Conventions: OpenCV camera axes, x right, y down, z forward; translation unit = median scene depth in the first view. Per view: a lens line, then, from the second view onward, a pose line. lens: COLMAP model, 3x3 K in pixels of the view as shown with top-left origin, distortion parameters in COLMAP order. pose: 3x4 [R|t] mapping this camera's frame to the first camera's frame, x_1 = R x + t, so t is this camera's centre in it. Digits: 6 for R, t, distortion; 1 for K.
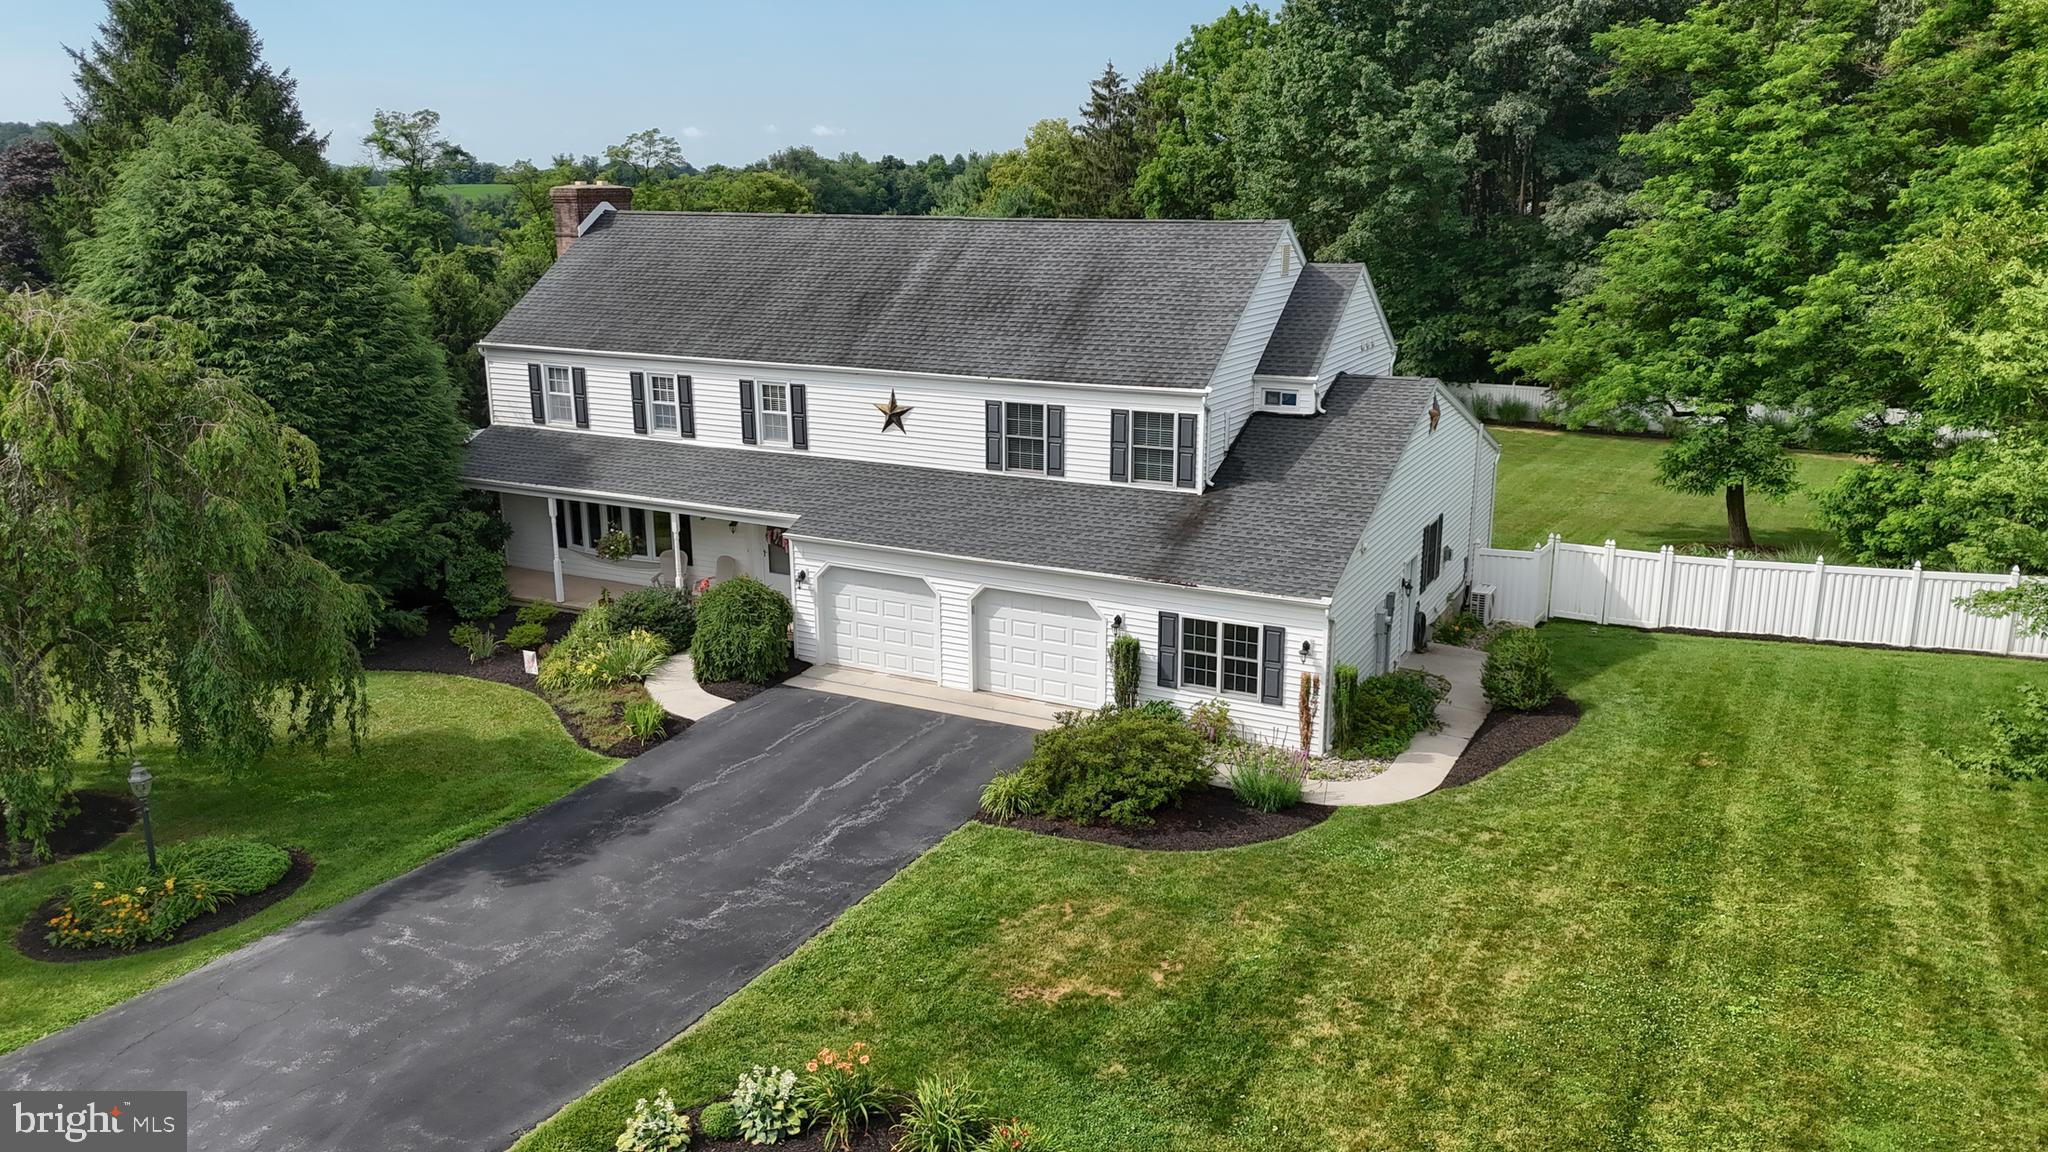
lens RADIAL K [[1515.8, 0, 1055.2], [0, 1515.8, 587.2], [0, 0, 1]] dist [0.036771, -0.002613]
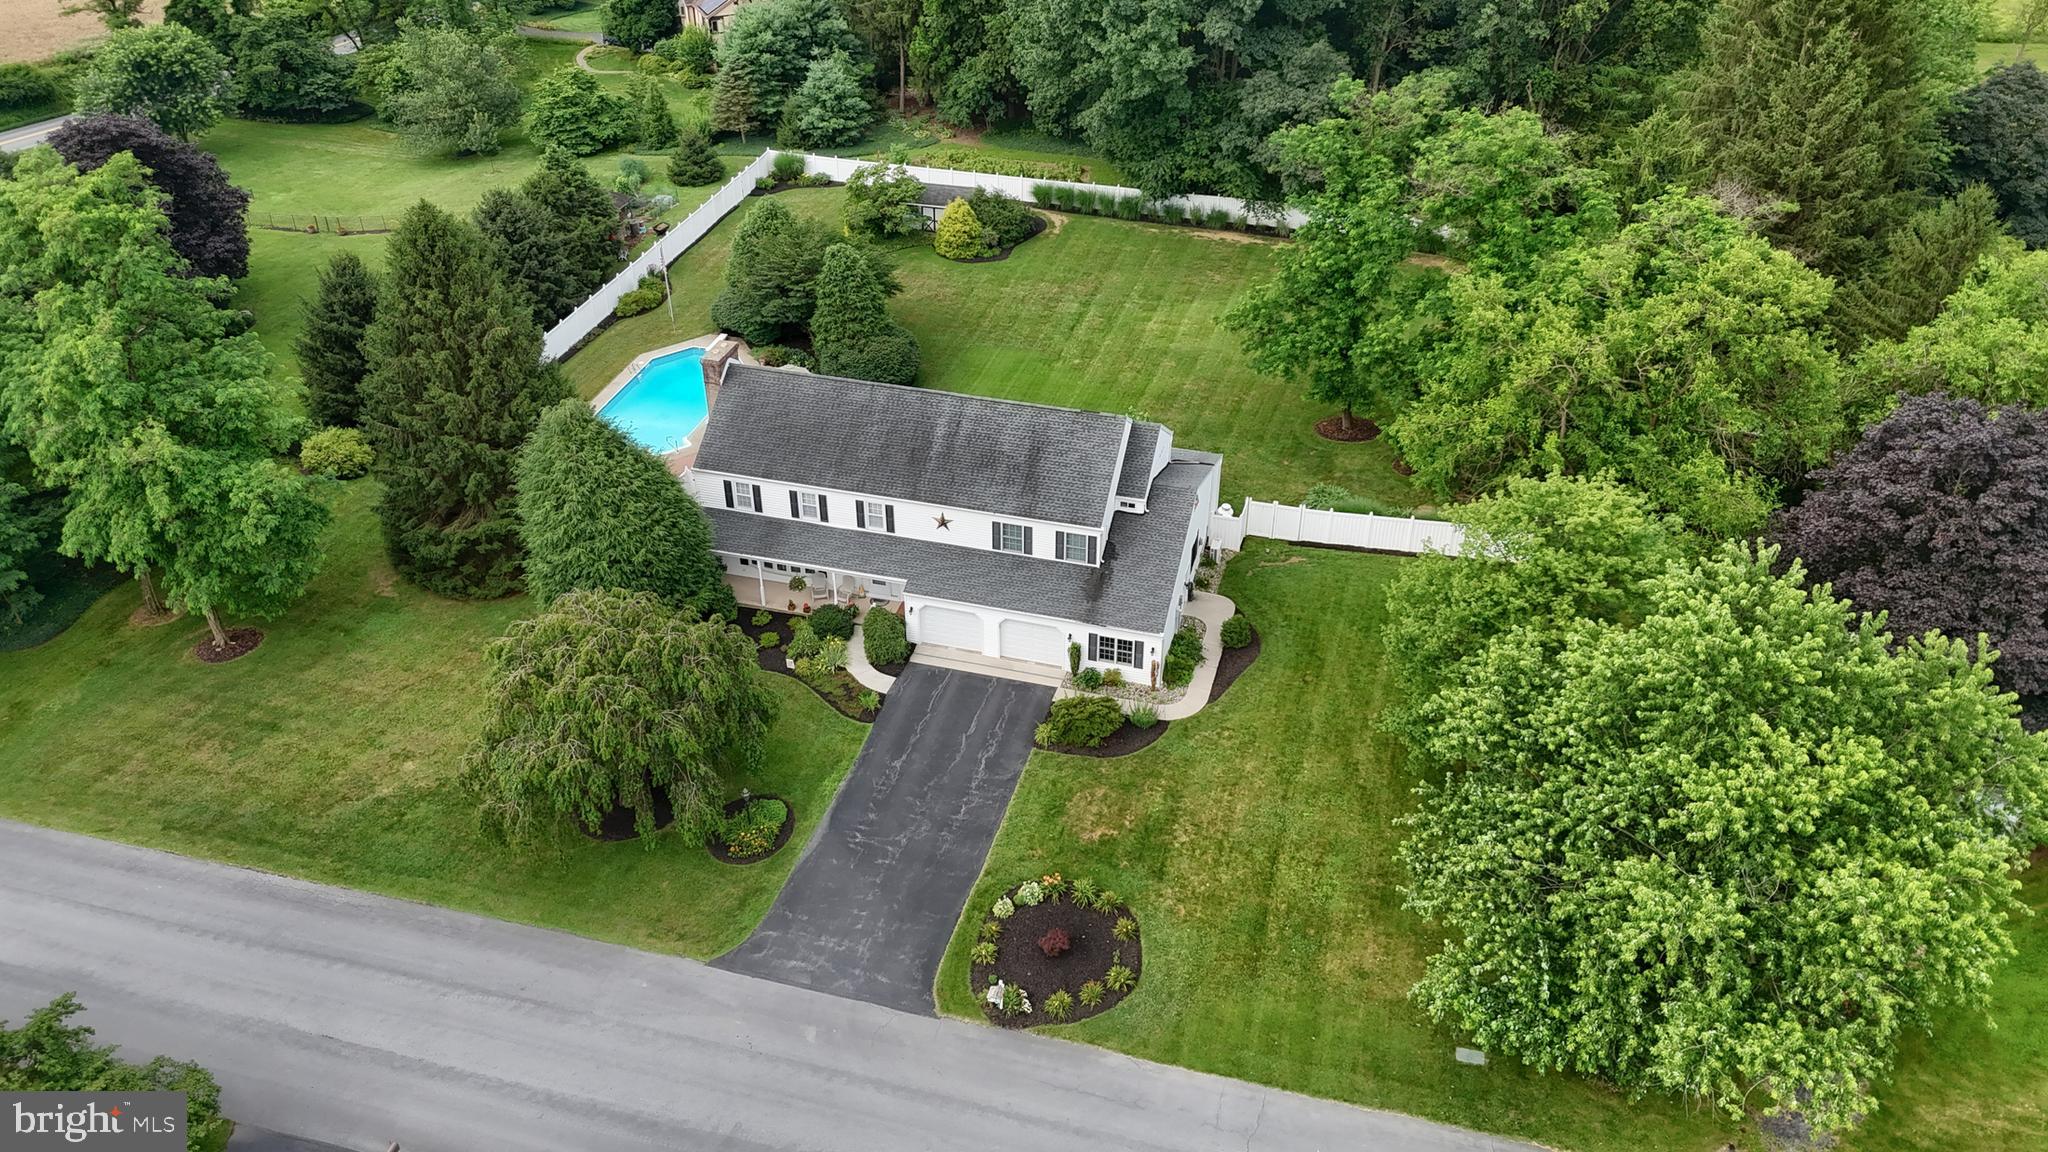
lens RADIAL K [[1515.8, 0, 1055.2], [0, 1515.8, 587.2], [0, 0, 1]] dist [0.036771, -0.002613]
pose [[0.978554, -0.109172, 0.174681, -0.365500], [0.043752, 0.938812, 0.341639, -0.814153], [-0.201290, -0.326670, 0.923455, -1.068924]]
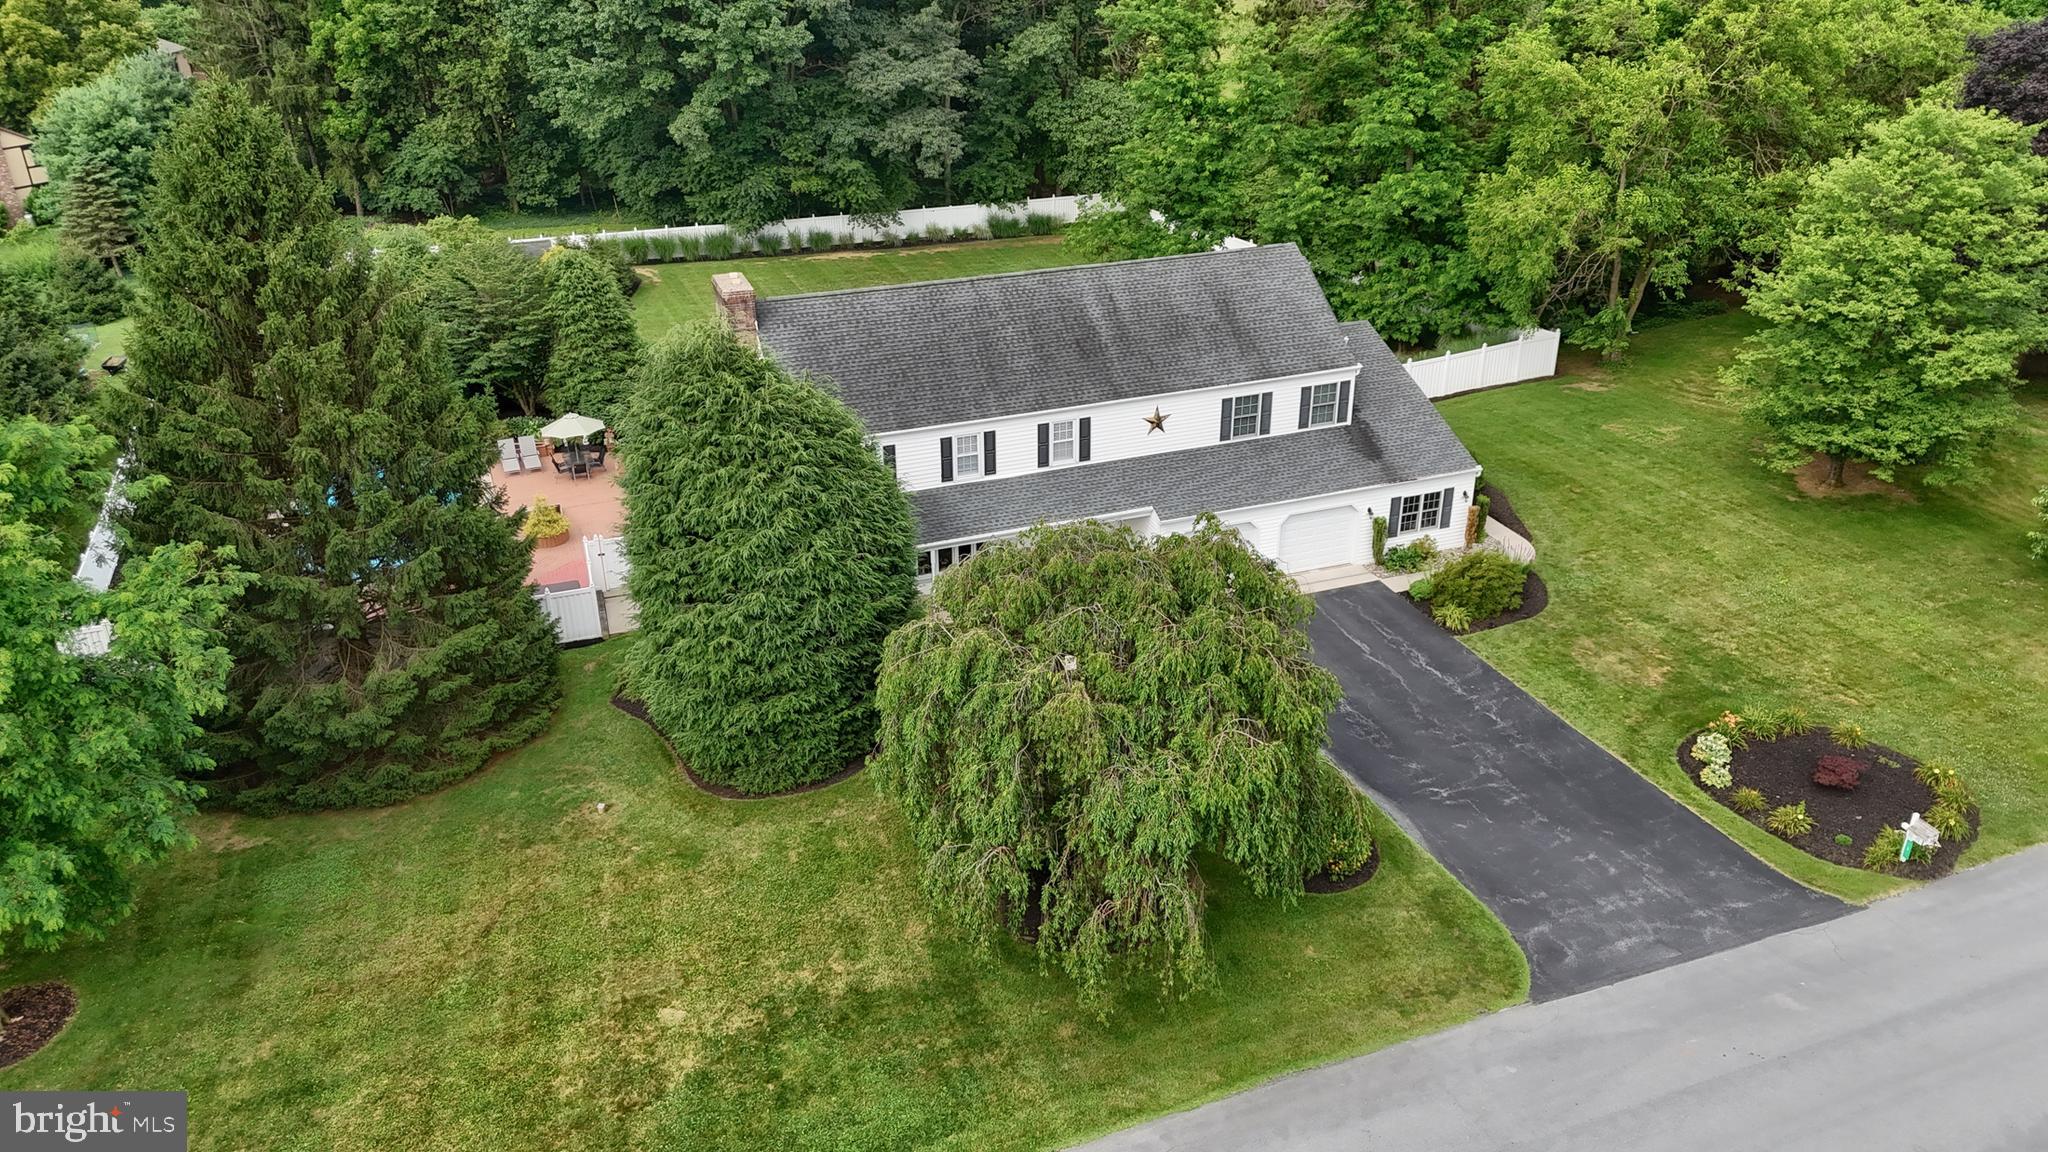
lens RADIAL K [[1494.7, 0, 1083.1], [0, 1494.7, 569.2], [0, 0, 1]] dist [0.033046, -0.004043]
pose [[0.670109, -0.333241, 0.663253, -1.312476], [0.196691, 0.941333, 0.274233, -0.440285], [-0.715728, -0.053310, 0.696341, 0.033192]]
